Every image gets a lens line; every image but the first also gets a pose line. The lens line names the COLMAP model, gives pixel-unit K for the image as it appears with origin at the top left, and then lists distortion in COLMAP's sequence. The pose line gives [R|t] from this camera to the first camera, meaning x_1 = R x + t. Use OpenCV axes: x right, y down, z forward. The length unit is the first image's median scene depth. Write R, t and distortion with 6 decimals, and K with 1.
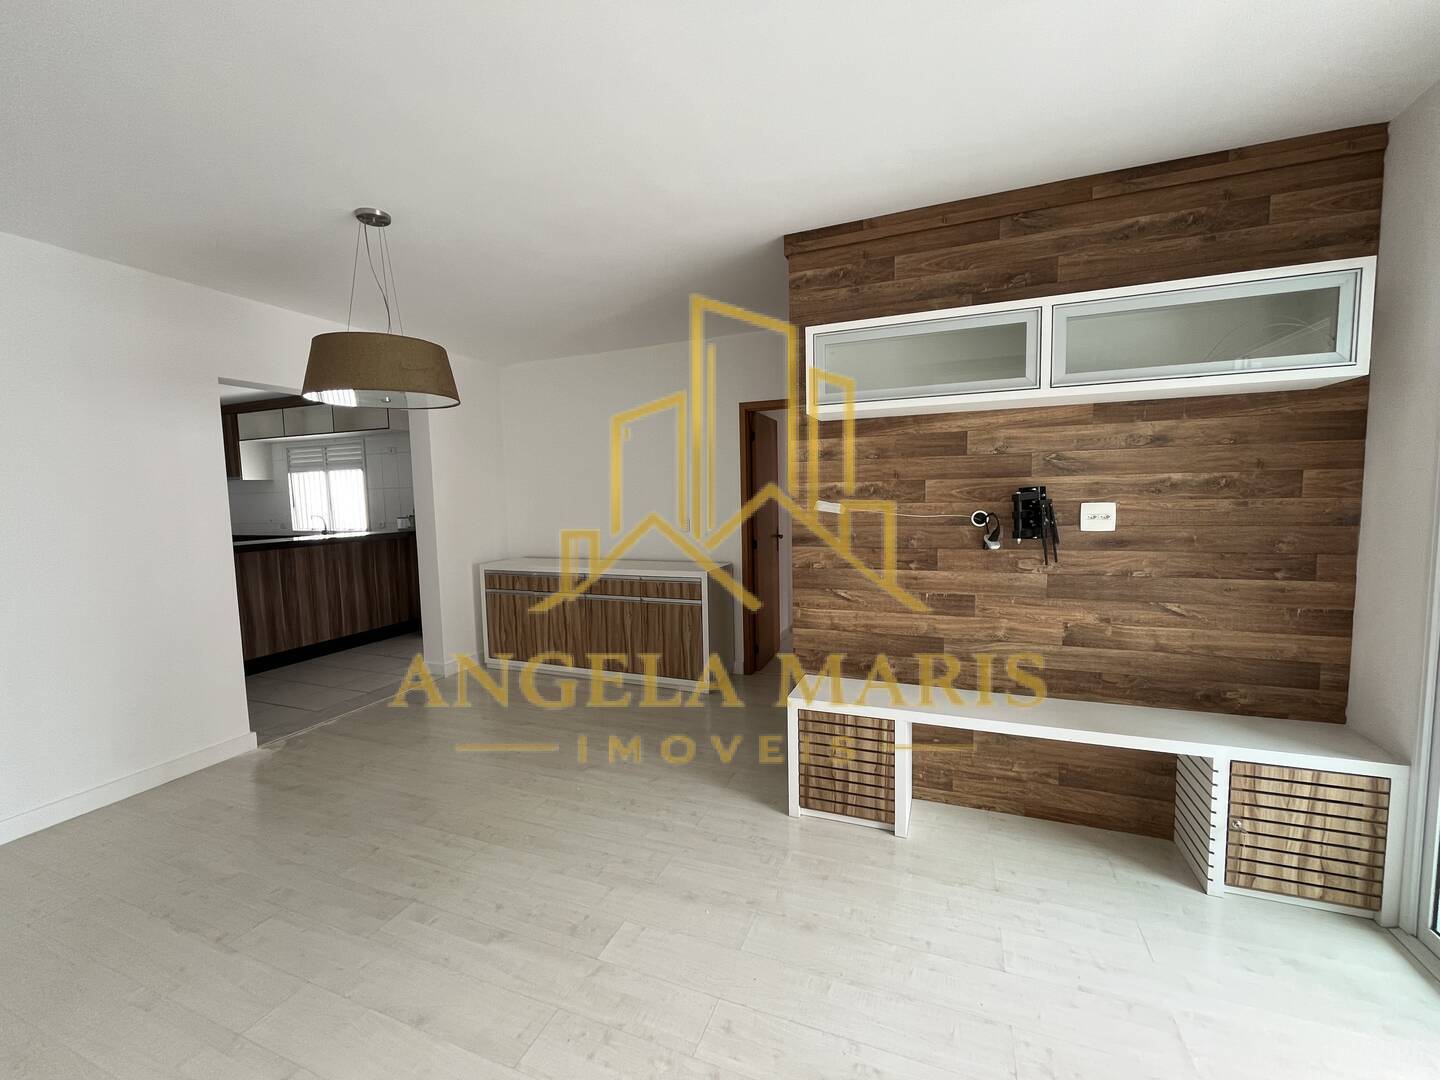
lens RADIAL K [[590.3, 0, 720.0], [0, 590.3, 540.0], [0, 0, 1]] dist [-0.000648, -0.000479]
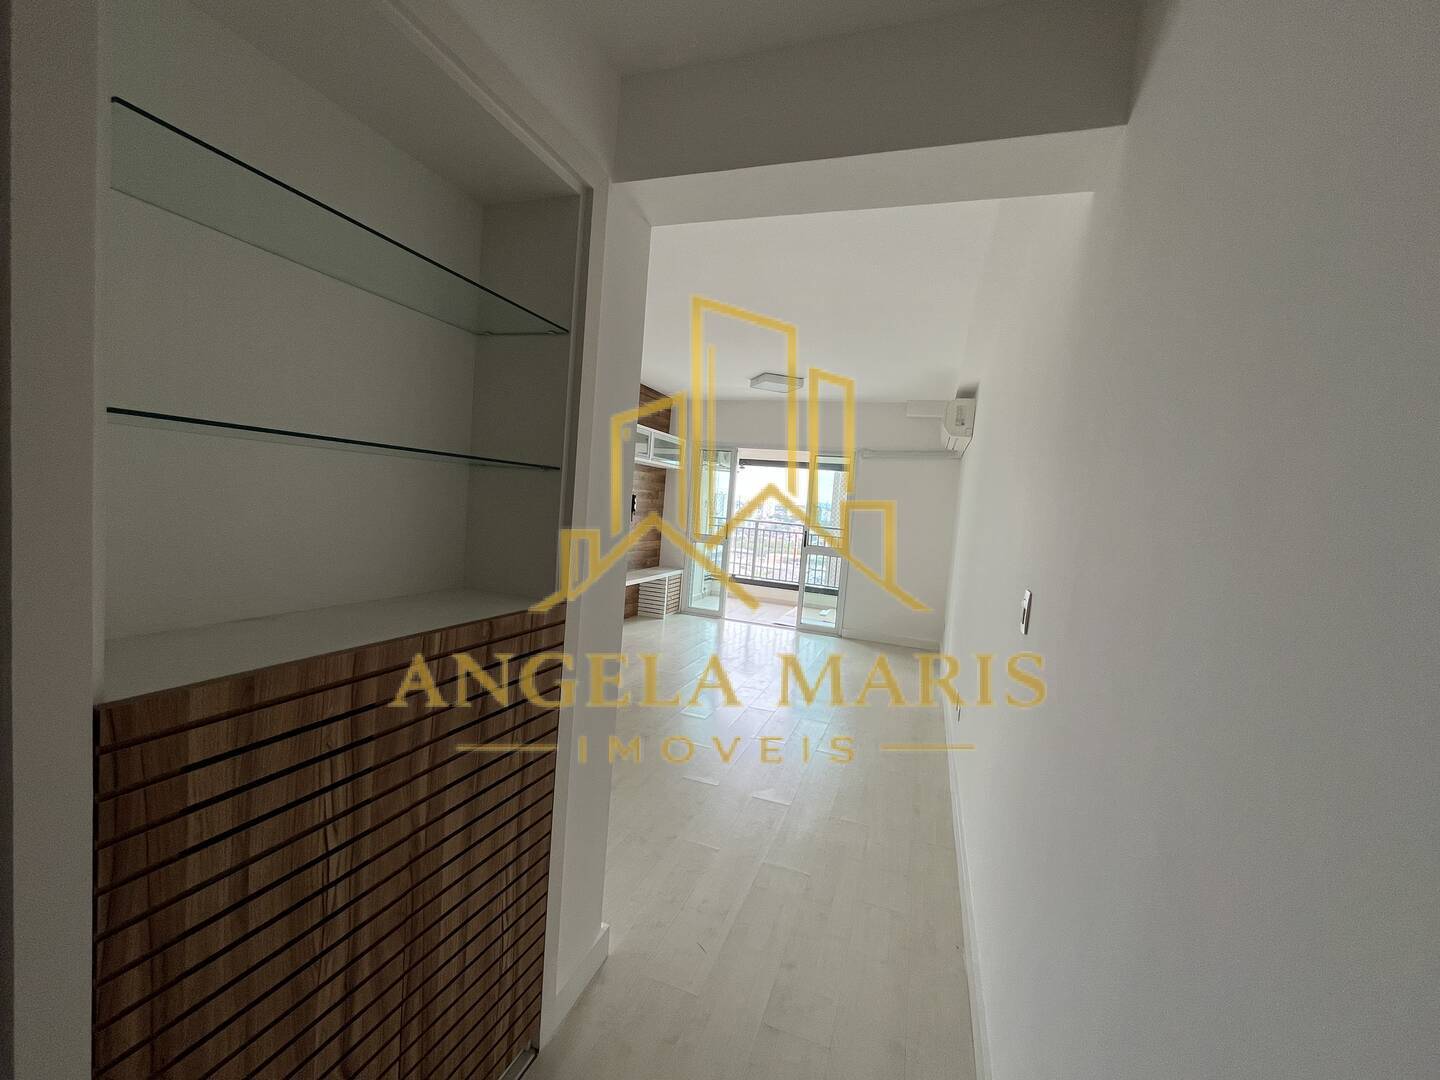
lens RADIAL K [[584.9, 0, 713.1], [0, 584.9, 539.7], [0, 0, 1]] dist [-0.004456, 0.000297]
pose [[-0.012795, -0.046268, 0.998847, -2.055079], [0.000715, 0.998928, 0.046281, 0.004050], [-0.999918, 0.001306, -0.012748, 0.632272]]
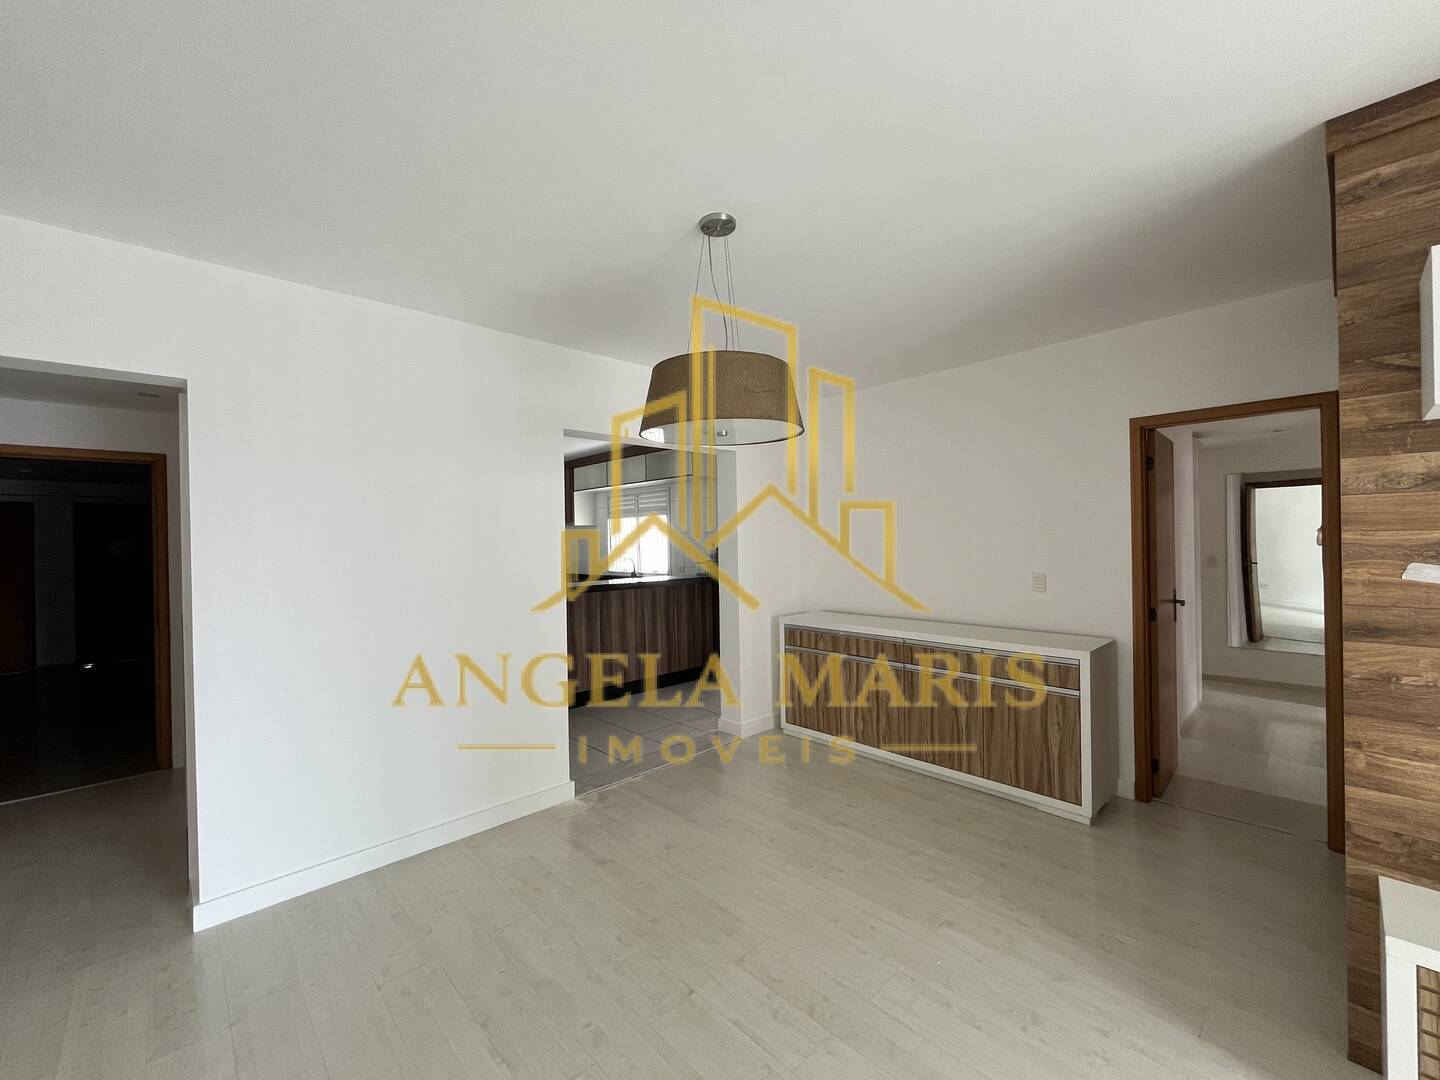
lens RADIAL K [[584.9, 0, 713.1], [0, 584.9, 539.7], [0, 0, 1]] dist [-0.004456, 0.000297]
pose [[0.903891, 0.006885, -0.427707, -0.220725], [-0.038006, 0.997209, -0.064266, -0.032098], [0.426071, 0.074344, 0.901630, 0.255727]]
